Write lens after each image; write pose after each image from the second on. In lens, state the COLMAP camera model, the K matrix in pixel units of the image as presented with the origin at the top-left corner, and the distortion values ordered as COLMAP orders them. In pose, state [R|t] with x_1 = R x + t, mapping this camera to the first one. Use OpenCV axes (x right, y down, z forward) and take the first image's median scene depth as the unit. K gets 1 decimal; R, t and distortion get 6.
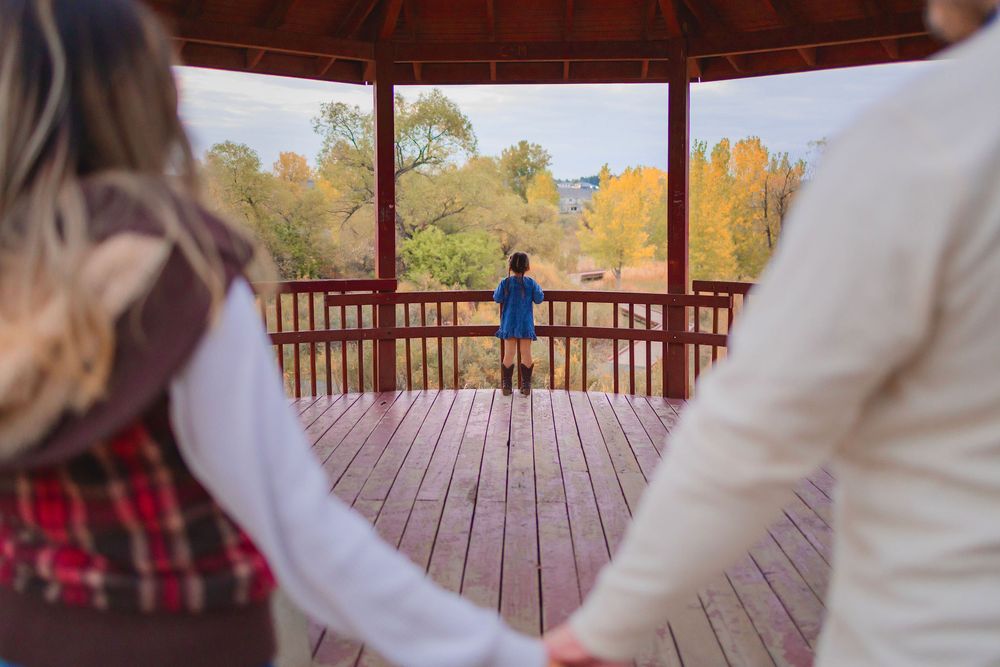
lens RADIAL K [[1565.2, 0, 501.0], [0, 1565.2, 333.7], [0, 0, 1]] dist [-0.014743, 0.000000]
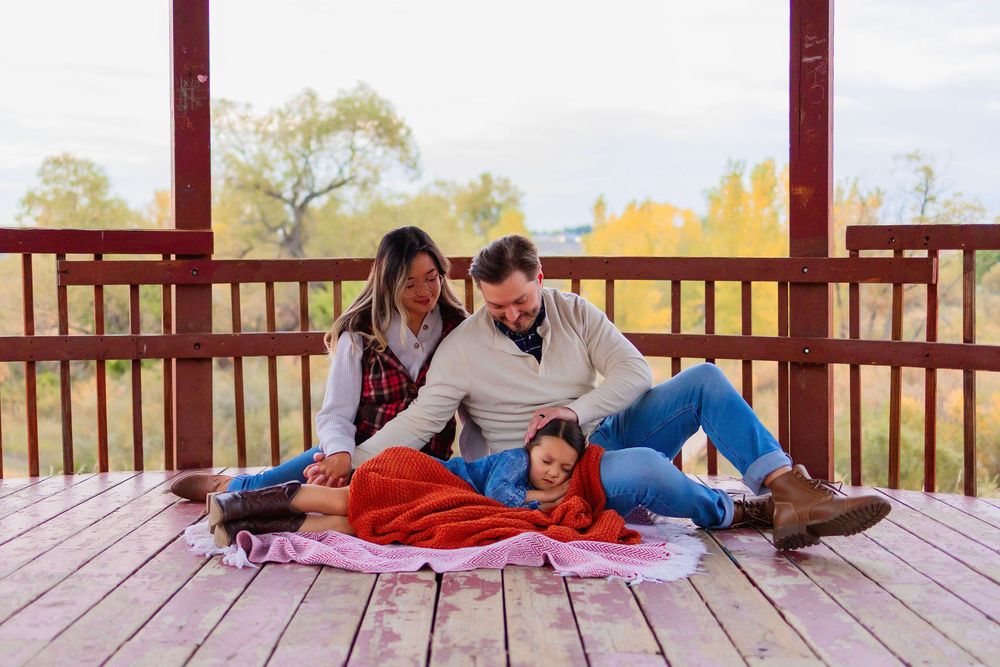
lens RADIAL K [[2038.8, 0, 499.0], [0, 2038.8, 333.5], [0, 0, 1]] dist [-0.040361, 0.000000]
pose [[0.999756, 0.007552, 0.020771, 0.007330], [-0.006396, 0.998458, -0.055149, 0.029774], [-0.021155, 0.055003, 0.998262, 0.380111]]
